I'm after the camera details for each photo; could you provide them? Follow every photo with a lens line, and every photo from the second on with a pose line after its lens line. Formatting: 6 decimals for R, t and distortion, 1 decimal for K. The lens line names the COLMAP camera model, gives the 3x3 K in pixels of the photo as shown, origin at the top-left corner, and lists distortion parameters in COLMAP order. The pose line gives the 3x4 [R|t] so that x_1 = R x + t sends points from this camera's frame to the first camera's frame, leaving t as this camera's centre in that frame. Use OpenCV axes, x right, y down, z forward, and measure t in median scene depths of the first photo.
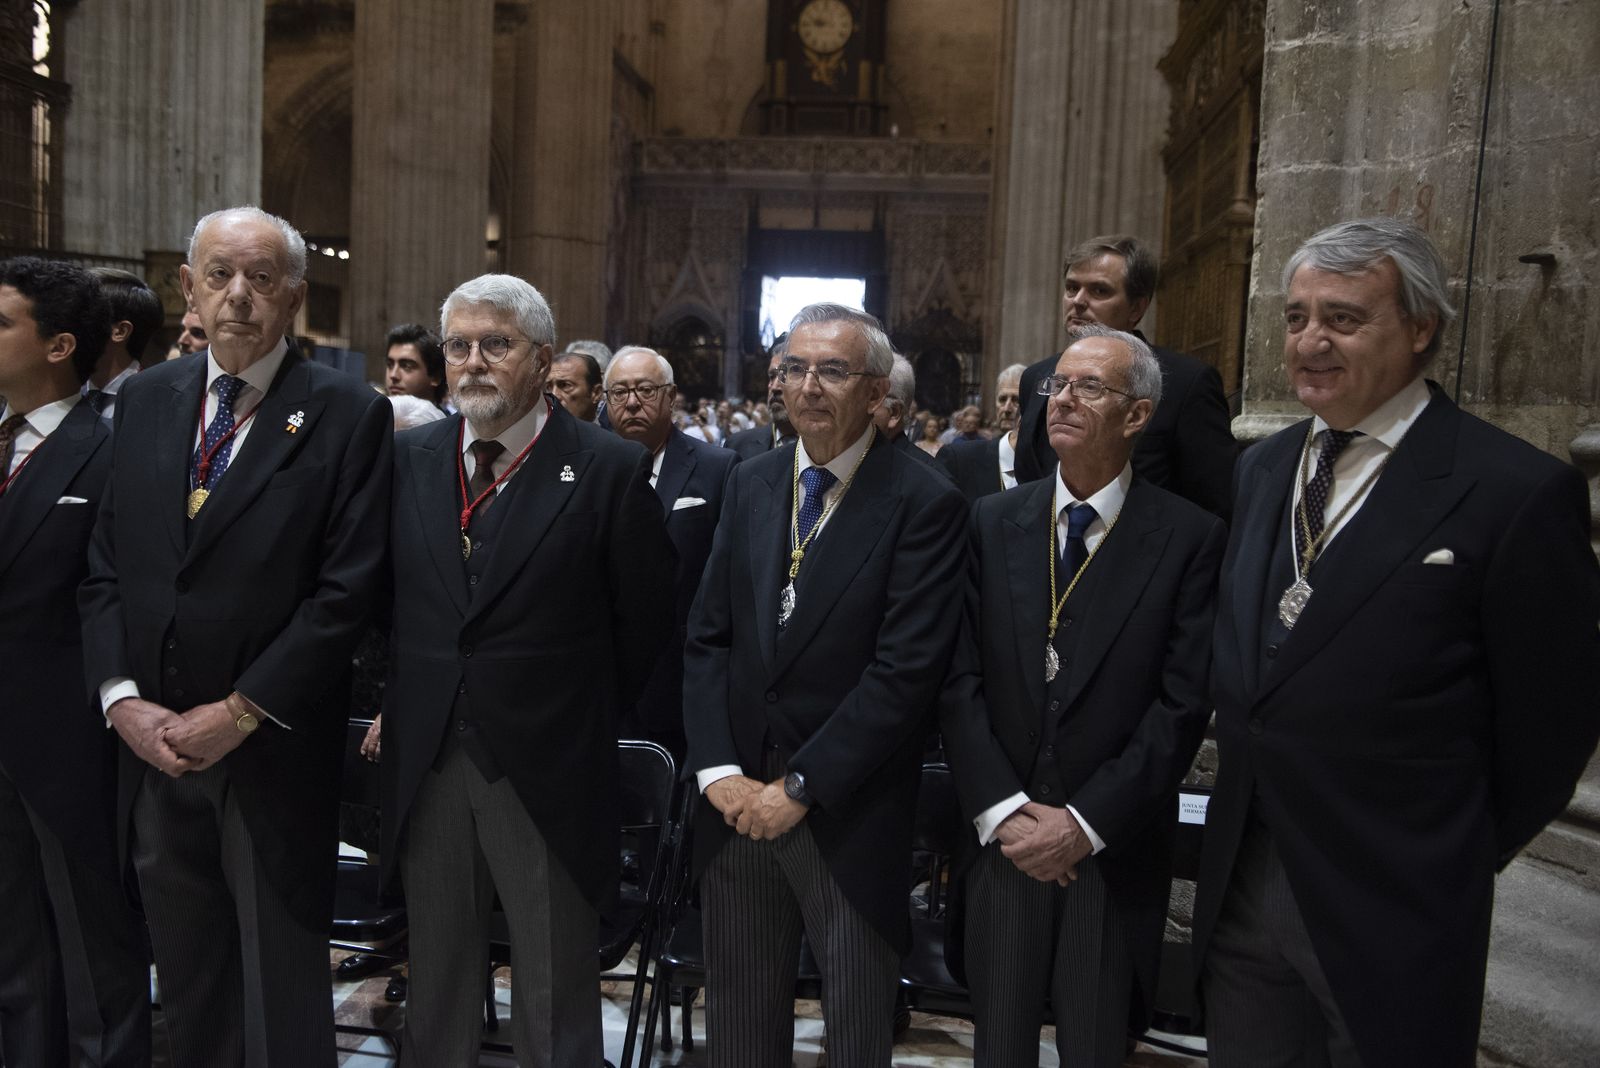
lens RADIAL K [[1246.1, 0, 799.6], [0, 1246.1, 523.3], [0, 0, 1]] dist [-0.009574, -0.004631]
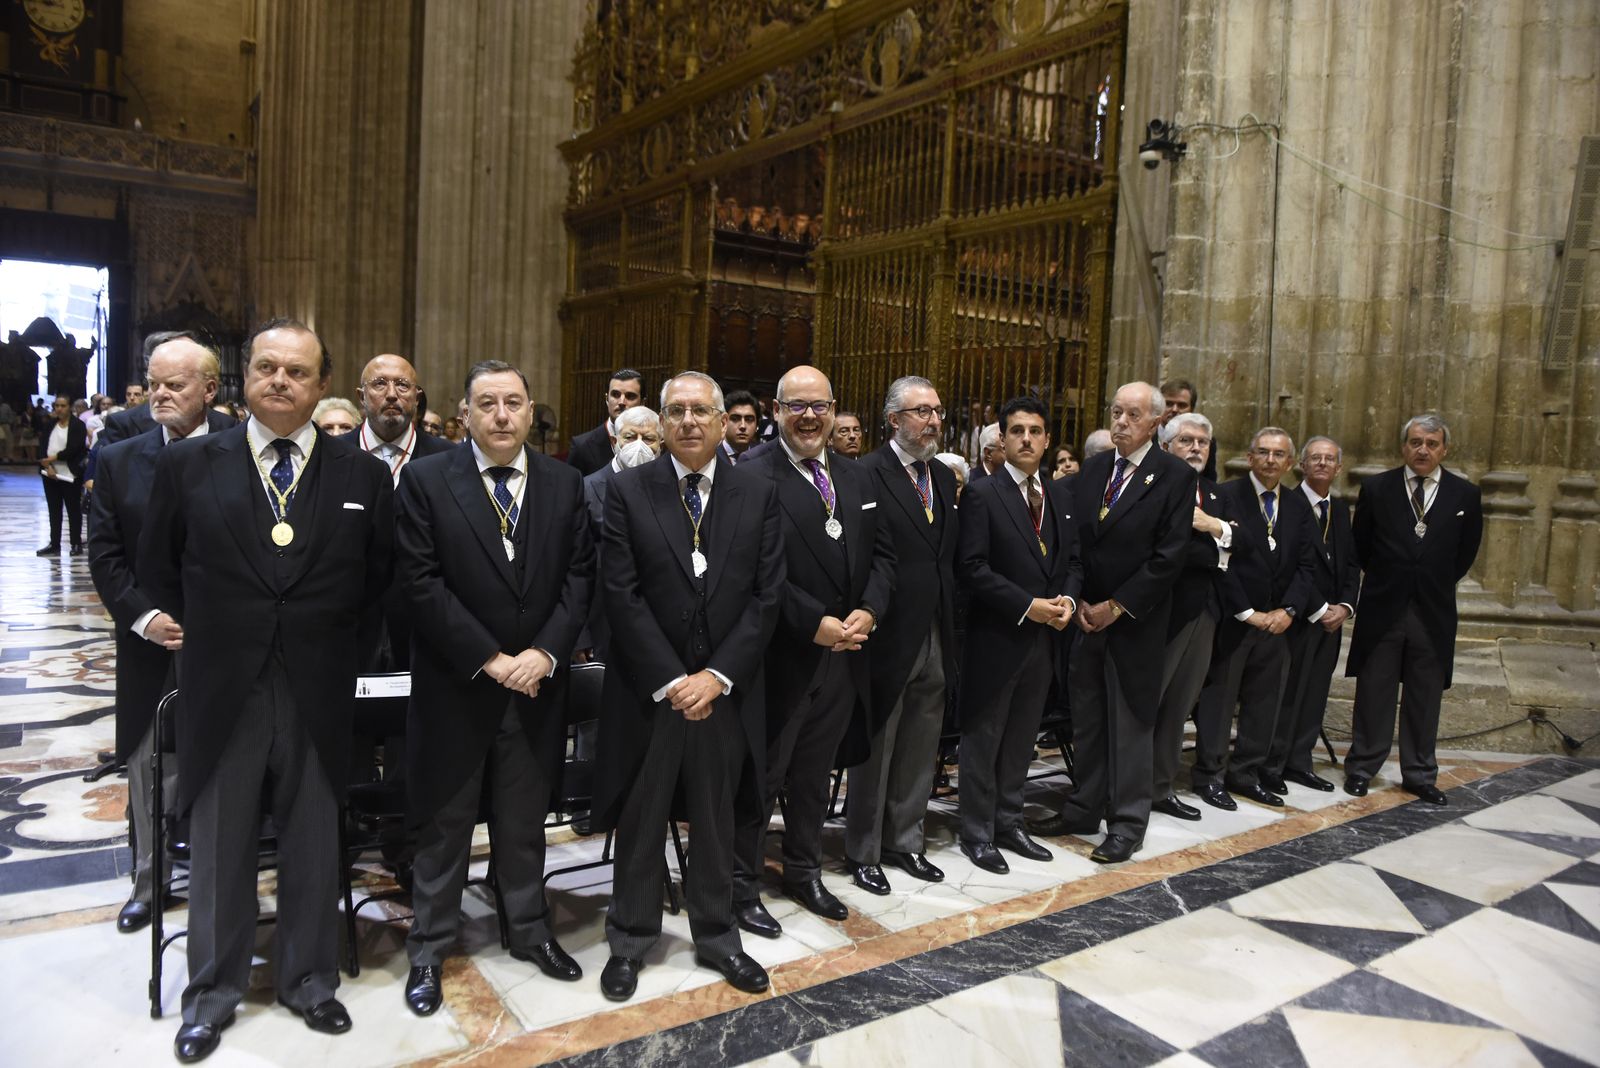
lens RADIAL K [[1093.7, 0, 771.7], [0, 1093.7, 531.1], [0, 0, 1]] dist [-0.052948, 0.002532]
pose [[0.763419, -0.061571, 0.642962, -0.107338], [0.039552, 0.998034, 0.048611, -0.005409], [-0.644691, -0.011680, 0.764354, -0.002784]]
